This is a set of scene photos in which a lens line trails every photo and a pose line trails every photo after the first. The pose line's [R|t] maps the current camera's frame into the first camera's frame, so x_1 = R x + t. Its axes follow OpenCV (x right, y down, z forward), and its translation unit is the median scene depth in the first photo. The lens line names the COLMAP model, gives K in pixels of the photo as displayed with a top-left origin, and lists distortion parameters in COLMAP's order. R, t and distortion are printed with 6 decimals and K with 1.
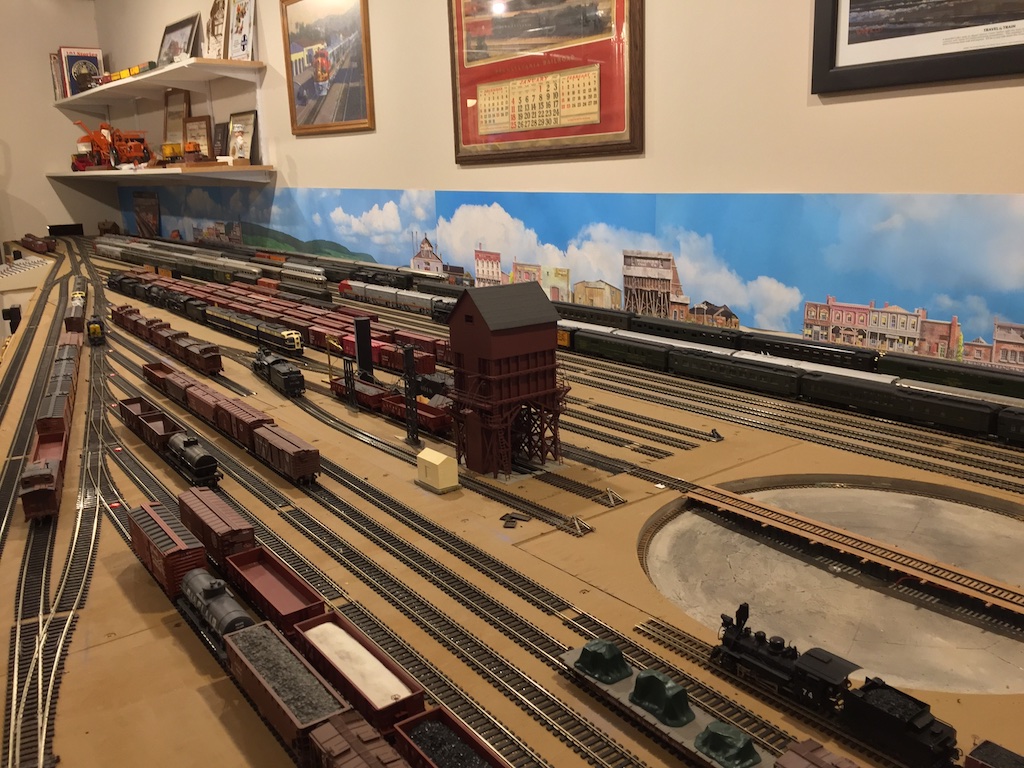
lens RADIAL K [[882.7, 0, 512.0], [0, 882.7, 384.0], [0, 0, 1]] dist [0.090222, -0.135397]
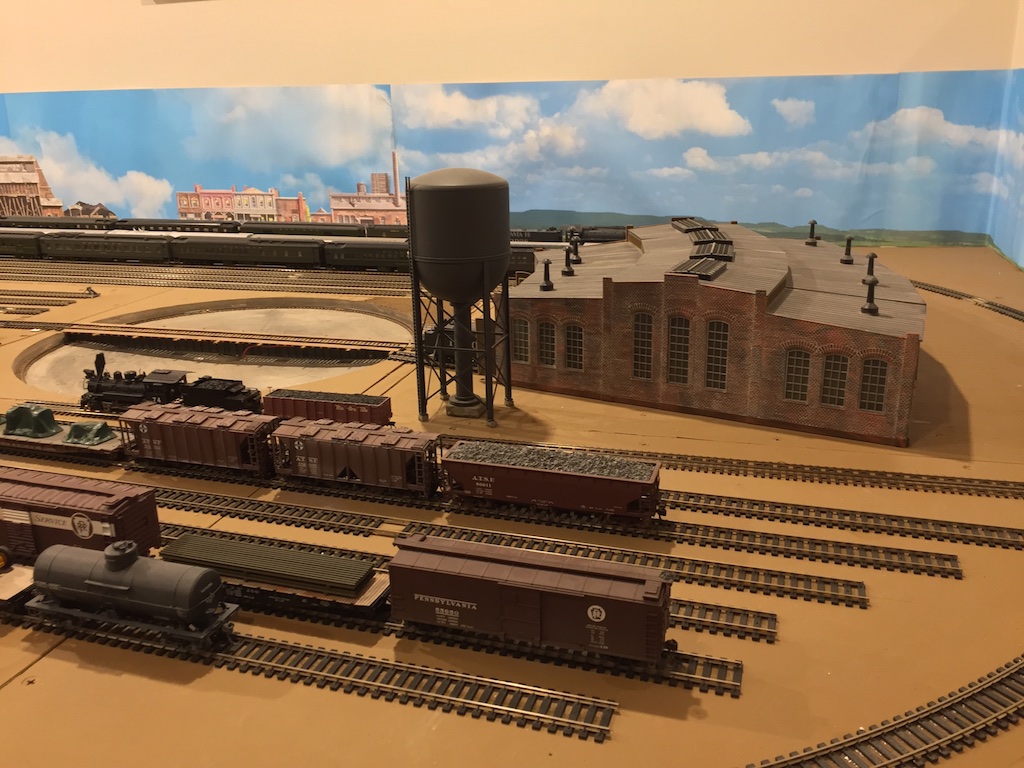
lens RADIAL K [[882.7, 0, 512.0], [0, 882.7, 384.0], [0, 0, 1]] dist [0.090222, -0.135397]
pose [[0.805788, -0.170723, 0.567062, 0.003822], [0.139216, 0.985319, 0.098822, 0.081877], [-0.575608, -0.000685, 0.817725, -0.113293]]
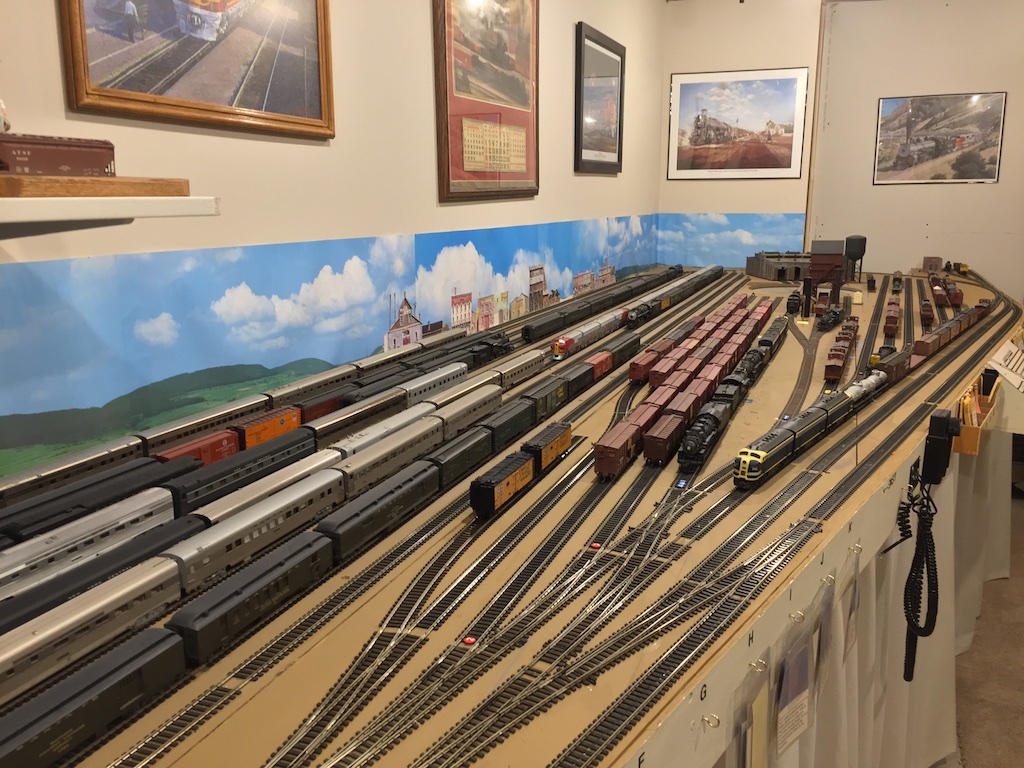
lens RADIAL K [[882.7, 0, 512.0], [0, 882.7, 384.0], [0, 0, 1]] dist [0.090222, -0.135397]
pose [[-0.522194, -0.145316, 0.840355, -1.181672], [0.223597, 0.927577, 0.299341, -0.456815], [-0.822993, 0.344215, -0.451883, 1.955903]]
